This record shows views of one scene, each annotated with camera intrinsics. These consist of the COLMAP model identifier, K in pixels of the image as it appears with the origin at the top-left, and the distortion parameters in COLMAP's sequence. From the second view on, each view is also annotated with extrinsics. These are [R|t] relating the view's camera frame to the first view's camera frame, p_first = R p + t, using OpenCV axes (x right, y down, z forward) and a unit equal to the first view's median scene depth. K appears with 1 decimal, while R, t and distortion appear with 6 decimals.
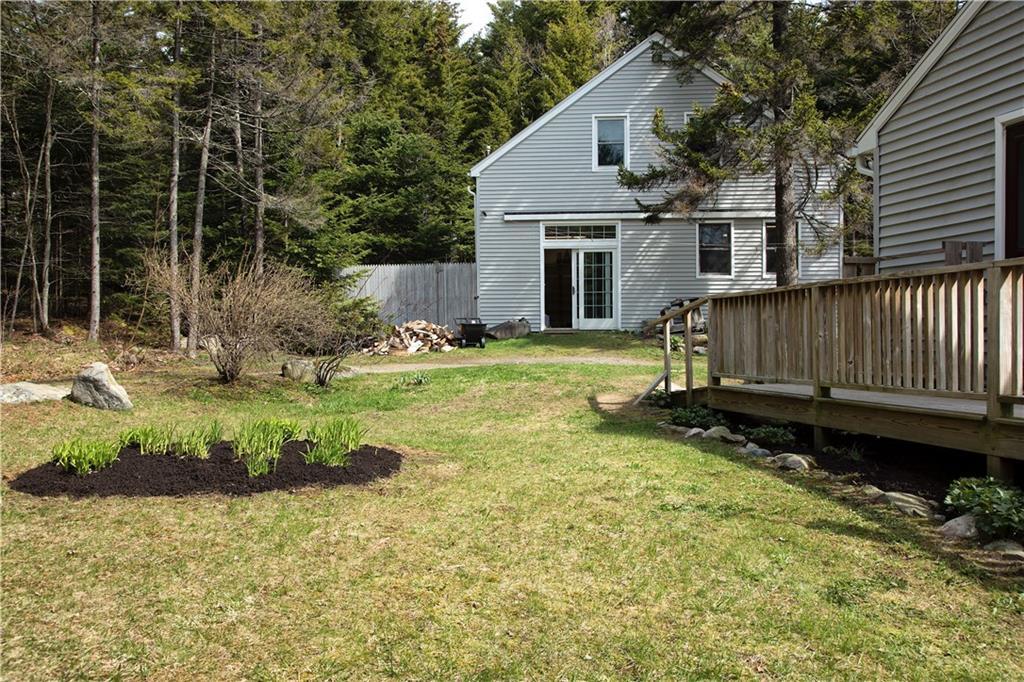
lens RADIAL K [[968.3, 0, 512.9], [0, 968.3, 341.0], [0, 0, 1]] dist [-0.072494, 0.000000]
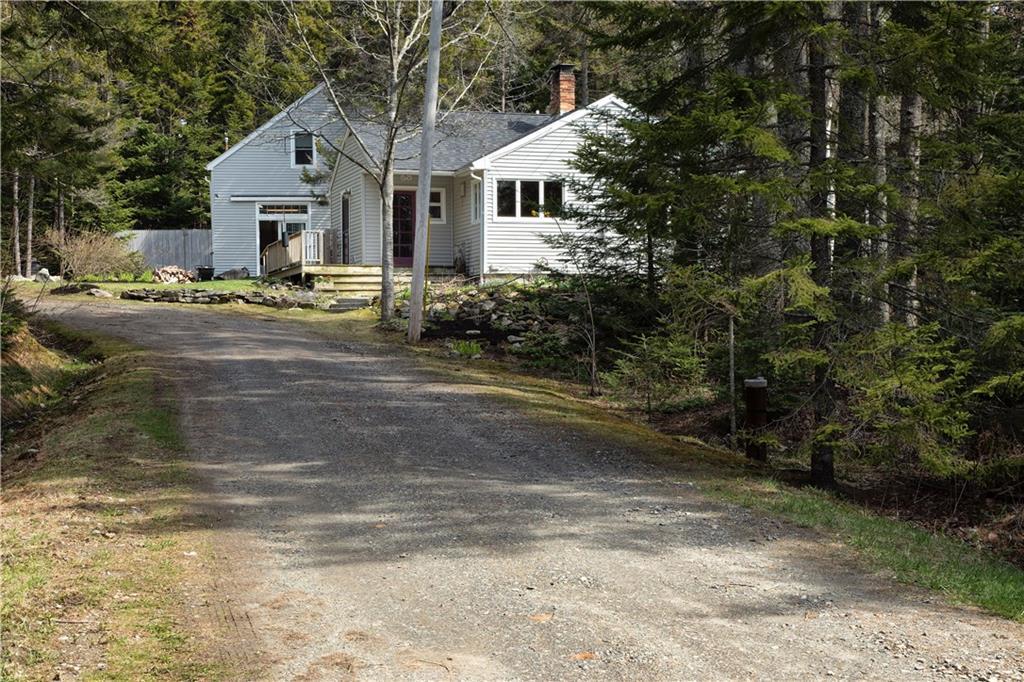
lens RADIAL K [[1701.1, 0, 531.0], [0, 1701.1, 378.6], [0, 0, 1]] dist [0.227093, 0.000000]
pose [[0.994981, -0.004860, 0.099949, 0.183405], [0.003540, 0.999904, 0.013381, 0.112845], [-0.100005, -0.012960, 0.994903, -1.651486]]
